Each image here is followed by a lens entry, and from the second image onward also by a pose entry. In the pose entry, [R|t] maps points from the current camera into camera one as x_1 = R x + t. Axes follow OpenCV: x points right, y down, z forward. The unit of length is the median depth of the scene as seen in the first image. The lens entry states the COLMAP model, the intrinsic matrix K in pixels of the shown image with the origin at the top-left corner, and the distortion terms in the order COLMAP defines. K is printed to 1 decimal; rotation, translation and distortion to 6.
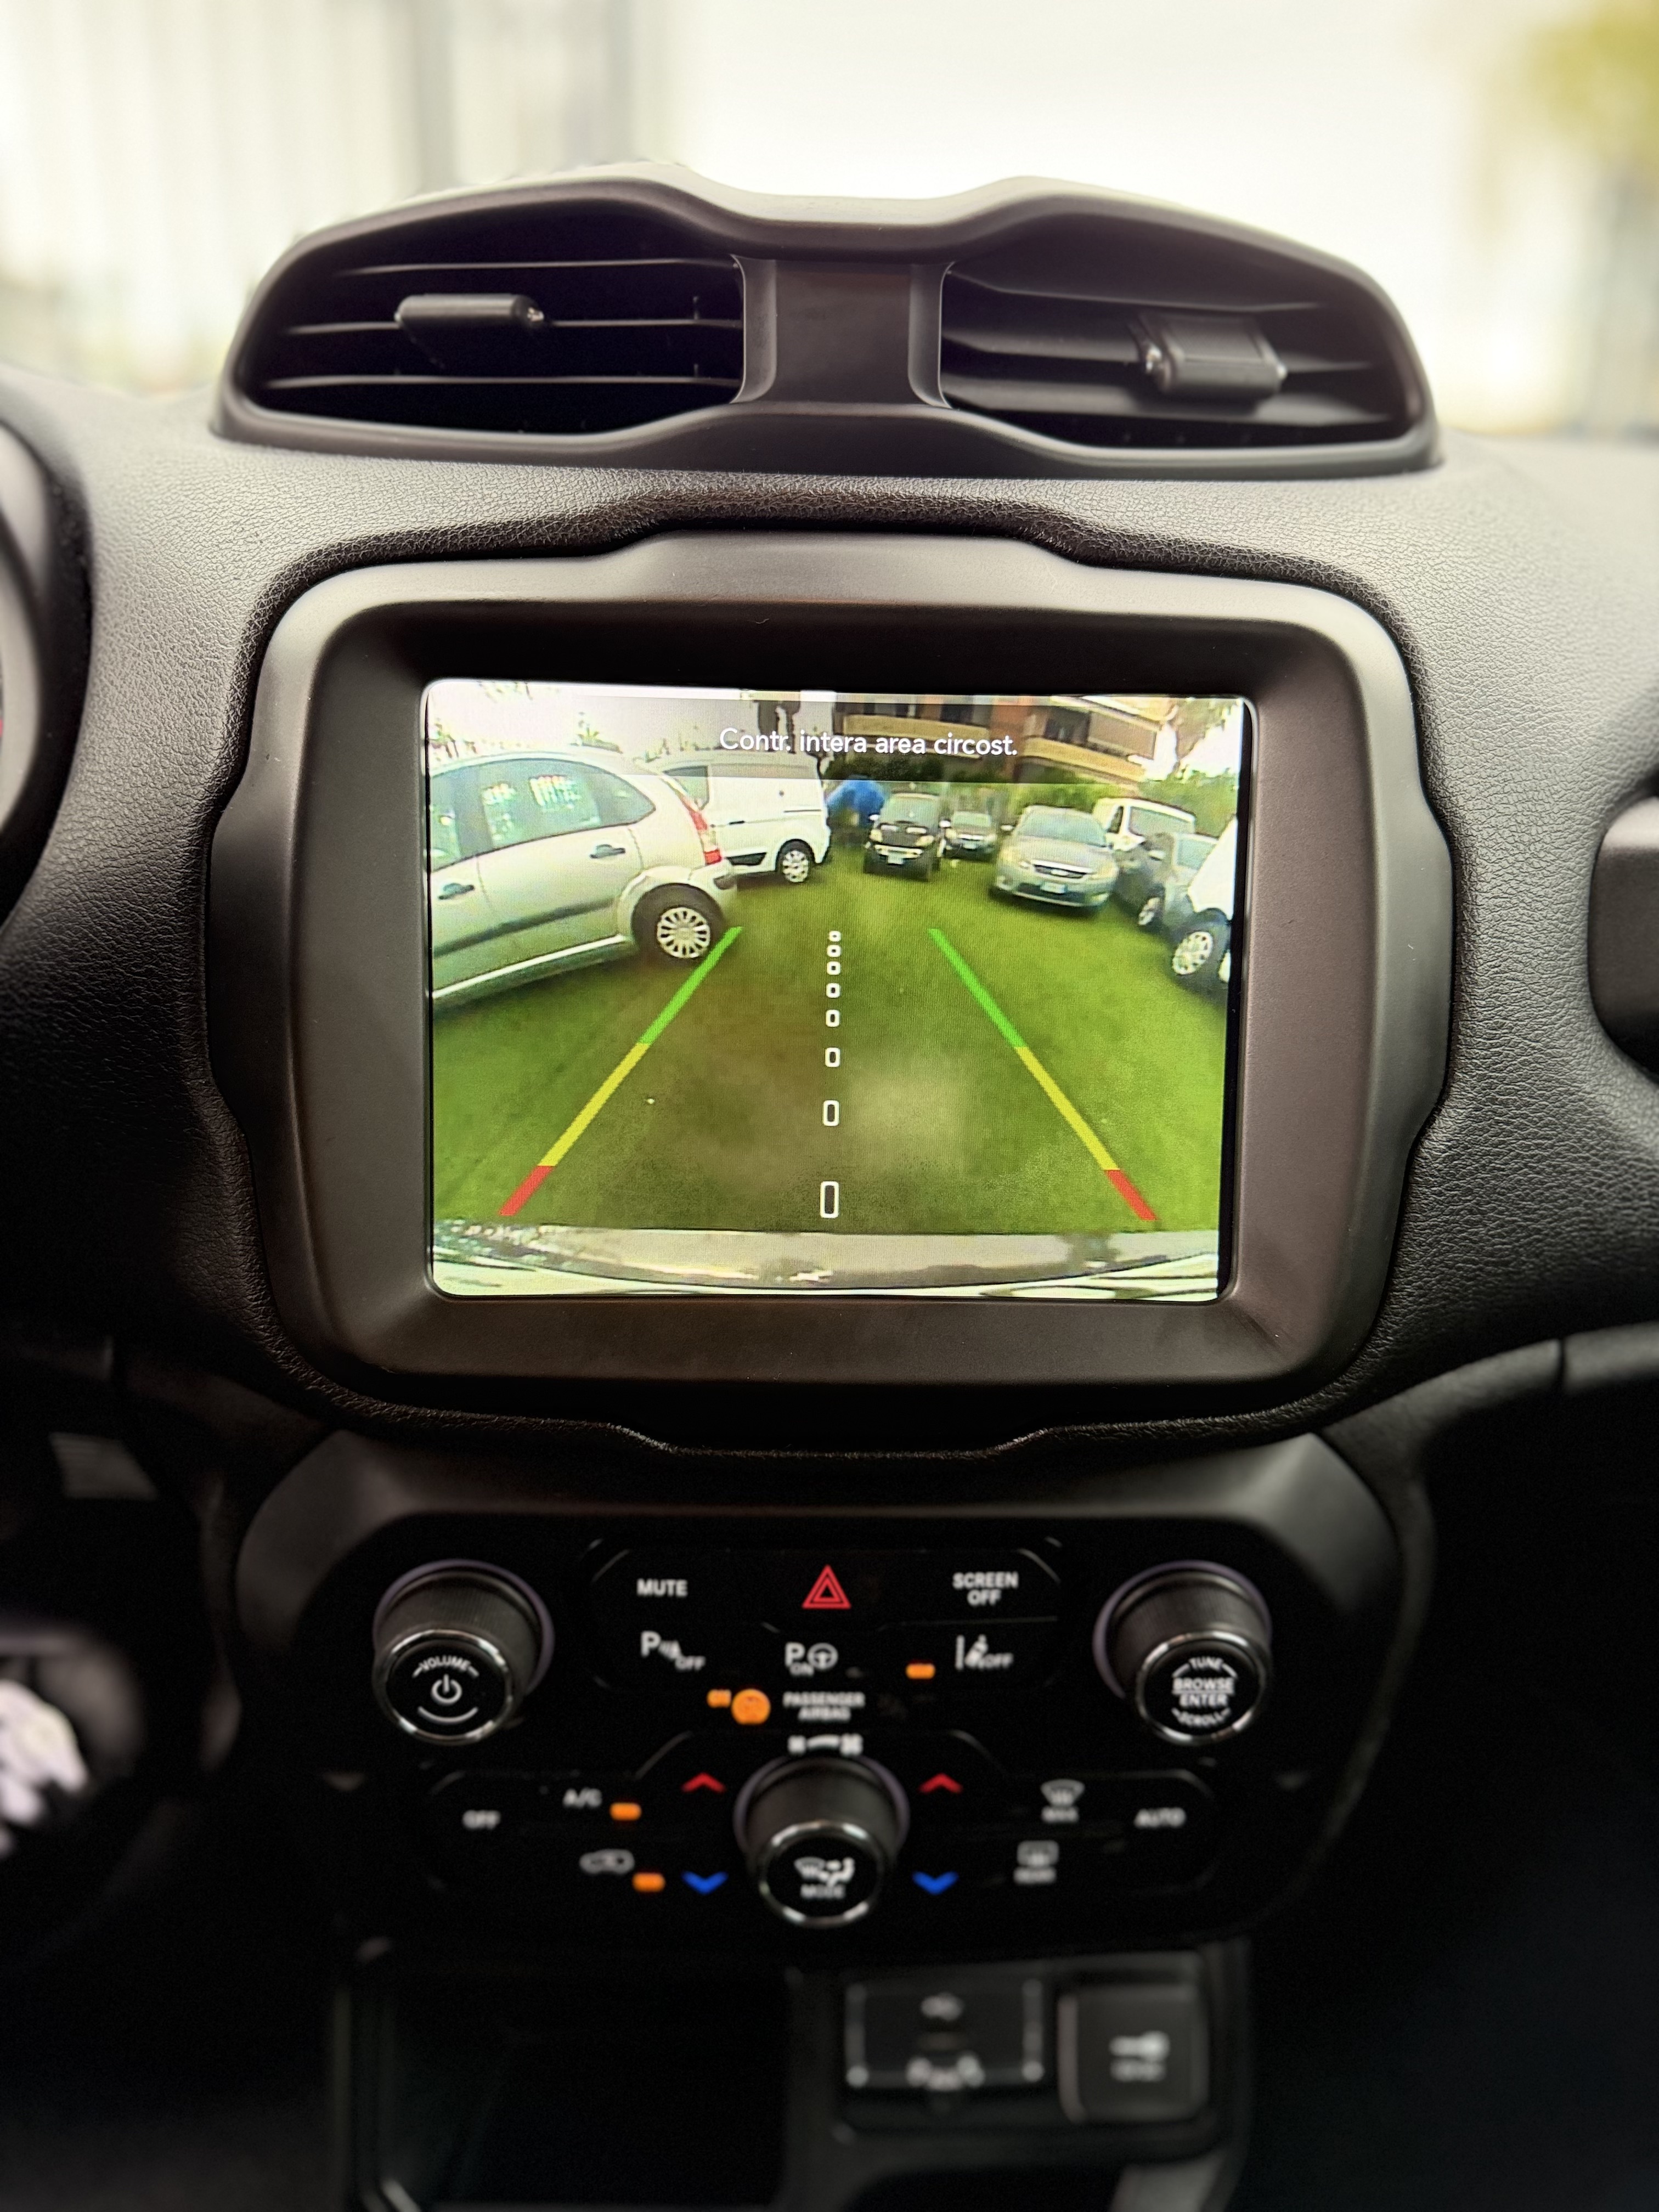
lens RADIAL K [[1555.7, 0, 829.6], [0, 1555.7, 1189.1], [0, 0, 1]] dist [0.002055, -0.001443]
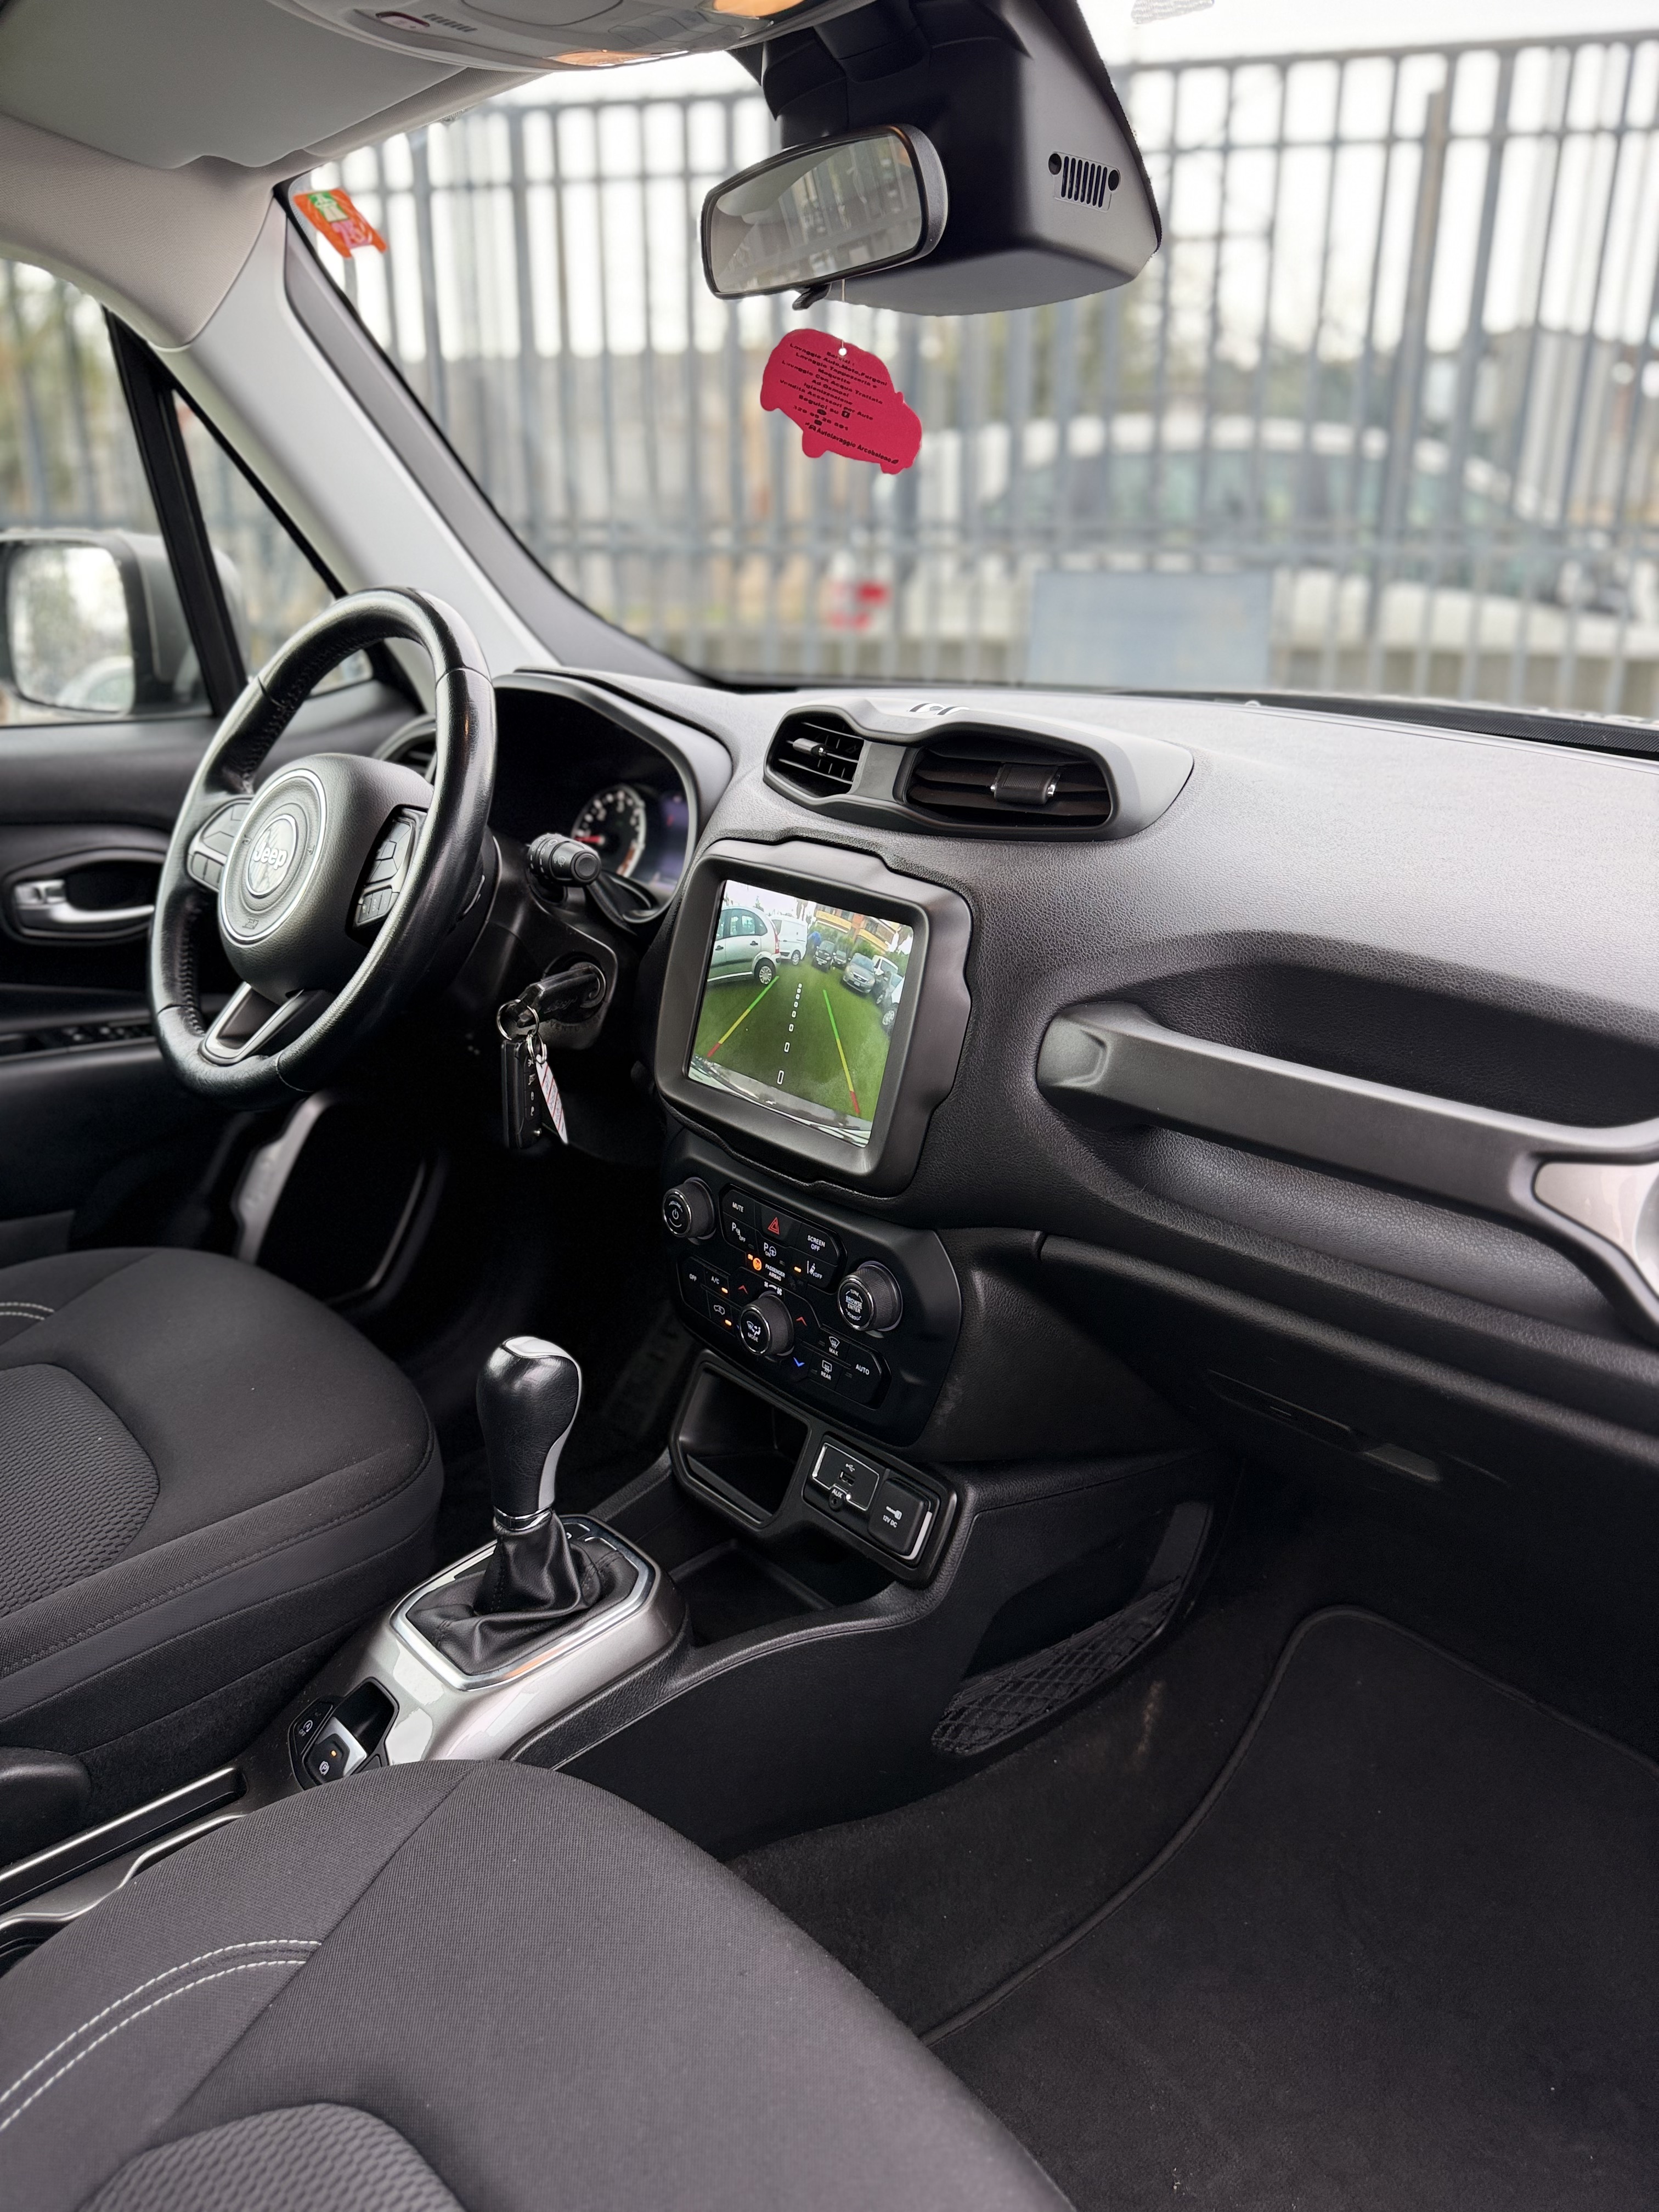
lens RADIAL K [[1555.7, 0, 829.6], [0, 1555.7, 1189.1], [0, 0, 1]] dist [0.002055, -0.001443]
pose [[0.647258, 0.277759, -0.709864, 2.145790], [-0.273542, 0.953858, 0.123813, -0.175043], [0.711500, 0.114039, 0.693371, -0.878402]]
